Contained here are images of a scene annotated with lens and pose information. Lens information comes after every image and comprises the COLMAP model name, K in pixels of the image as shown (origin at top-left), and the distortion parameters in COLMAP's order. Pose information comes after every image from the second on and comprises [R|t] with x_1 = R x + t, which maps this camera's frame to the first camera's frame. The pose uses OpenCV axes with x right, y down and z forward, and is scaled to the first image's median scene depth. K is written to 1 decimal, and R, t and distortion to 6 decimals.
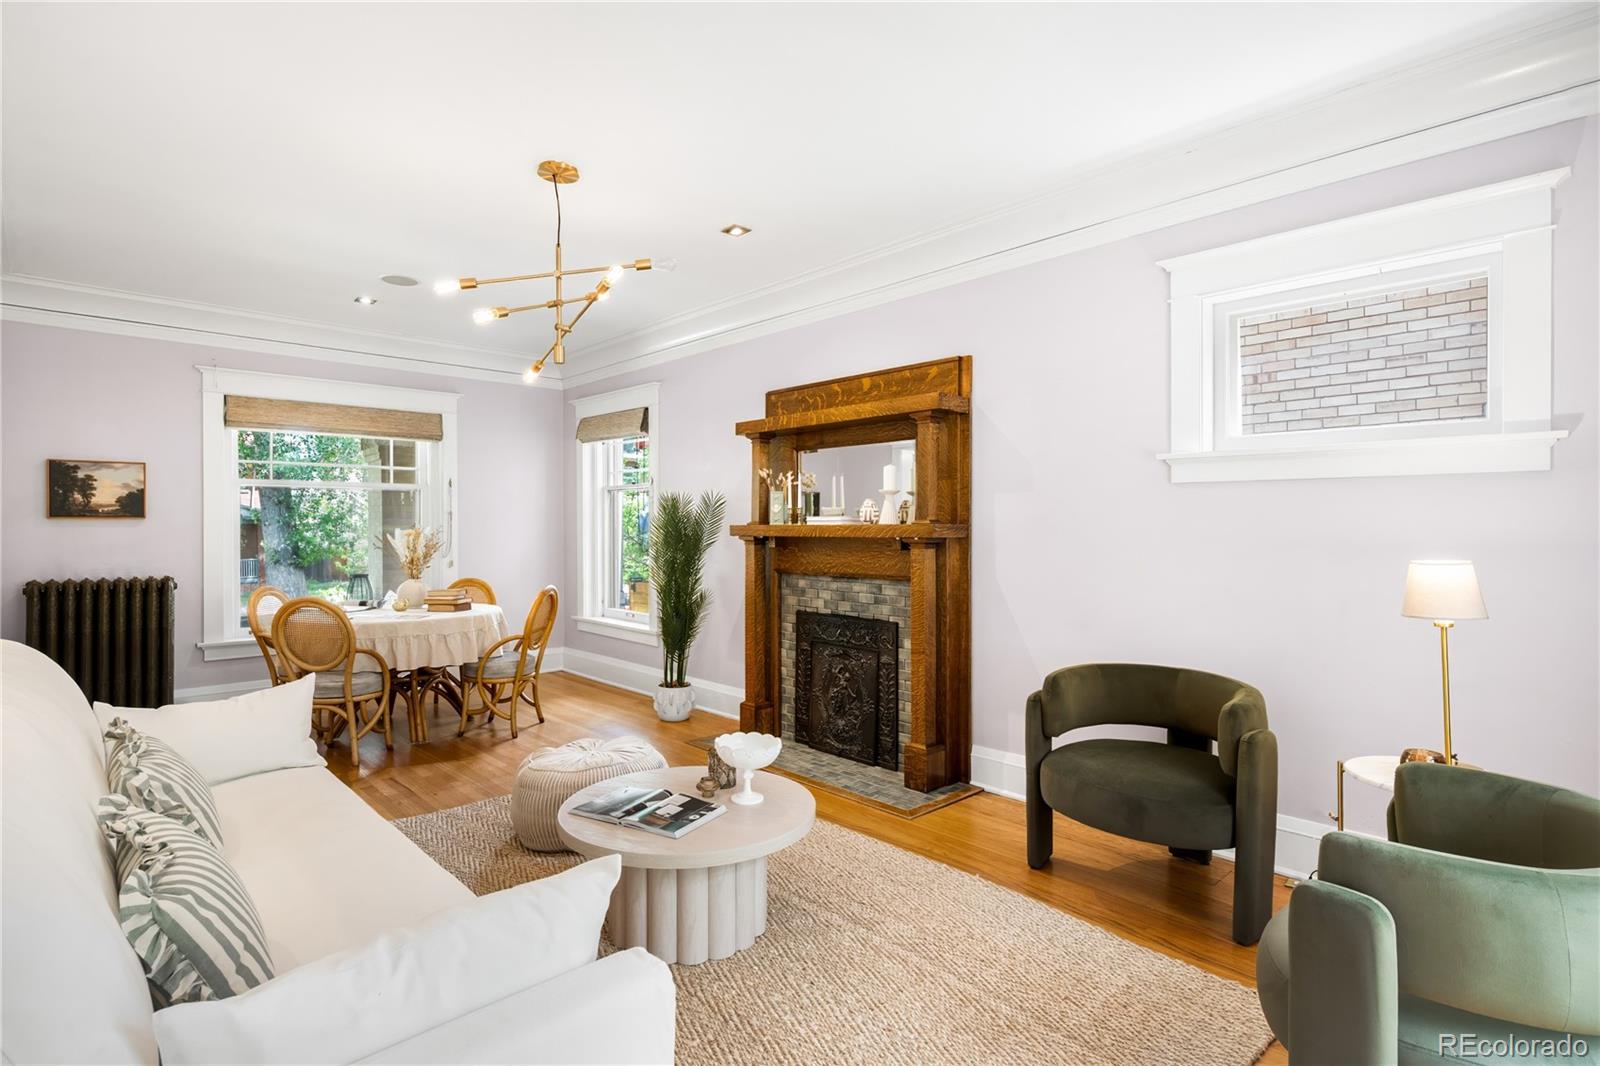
lens RADIAL K [[806.6, 0, 787.7], [0, 806.6, 526.2], [0, 0, 1]] dist [0.003647, 0.000260]
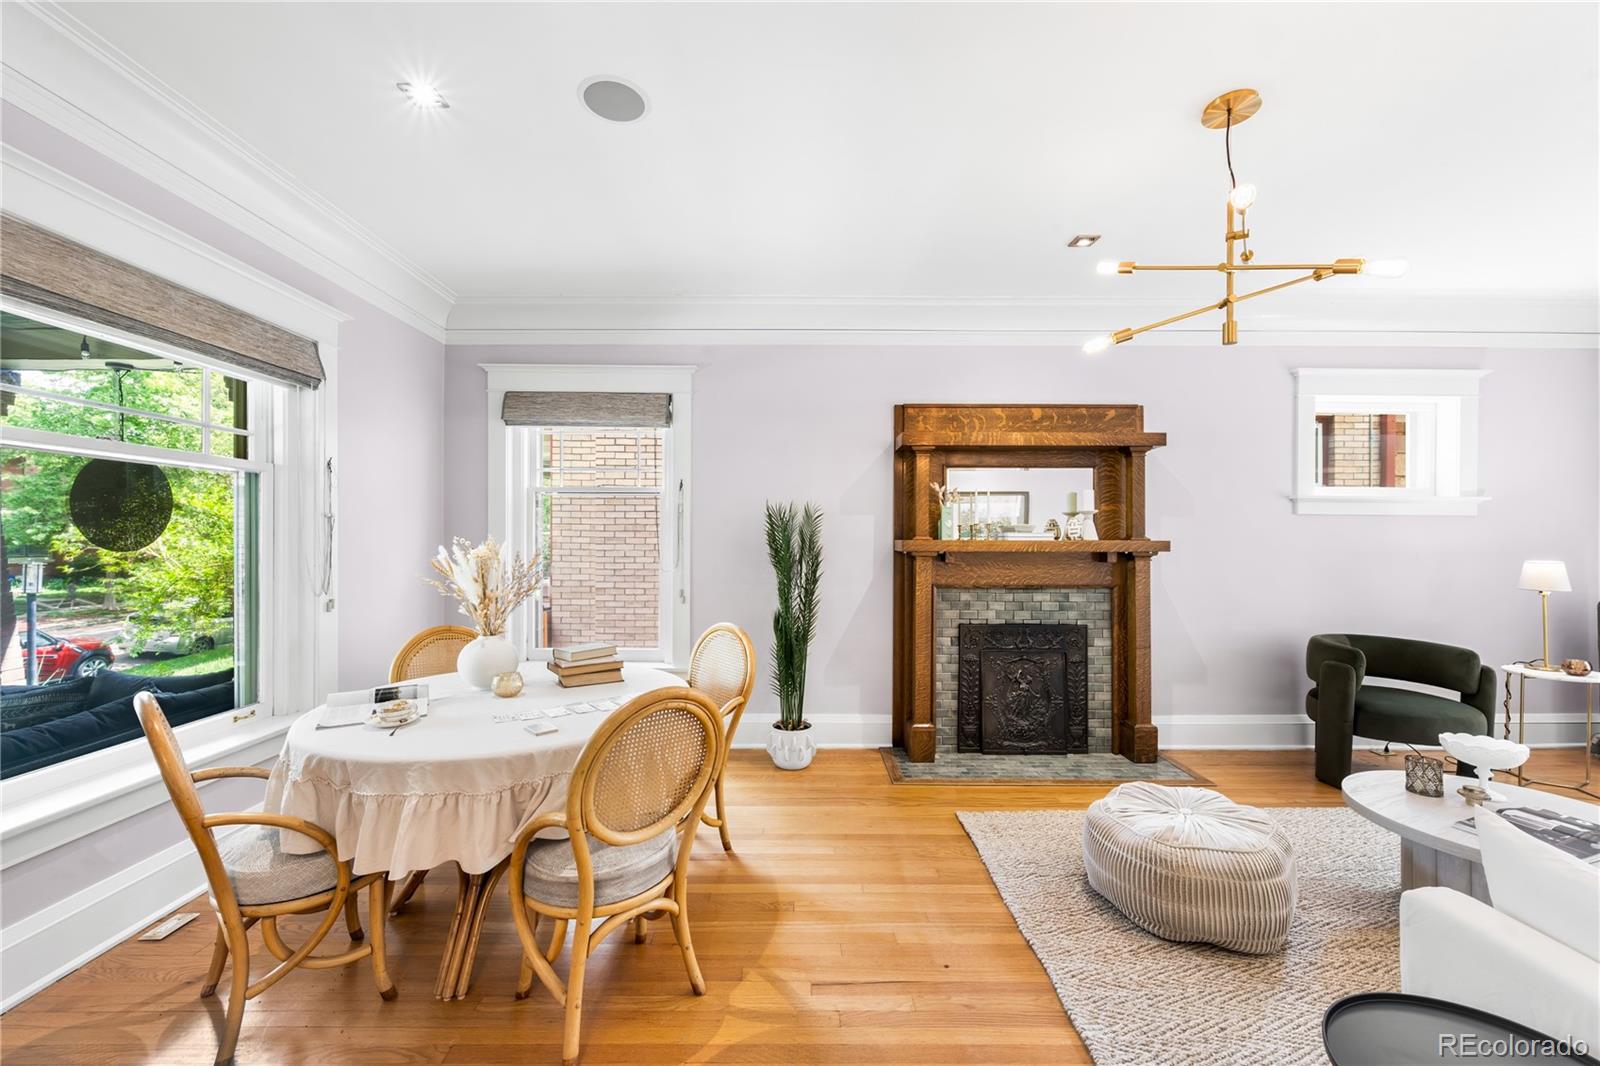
lens RADIAL K [[634.2, 0, 799.3], [0, 634.2, 534.1], [0, 0, 1]] dist [-0.003086, 0.000992]
pose [[0.674205, 0.005406, 0.738525, -0.745228], [-0.002233, 0.999984, -0.005282, -0.004774], [-0.738541, 0.001912, 0.674206, 0.631067]]
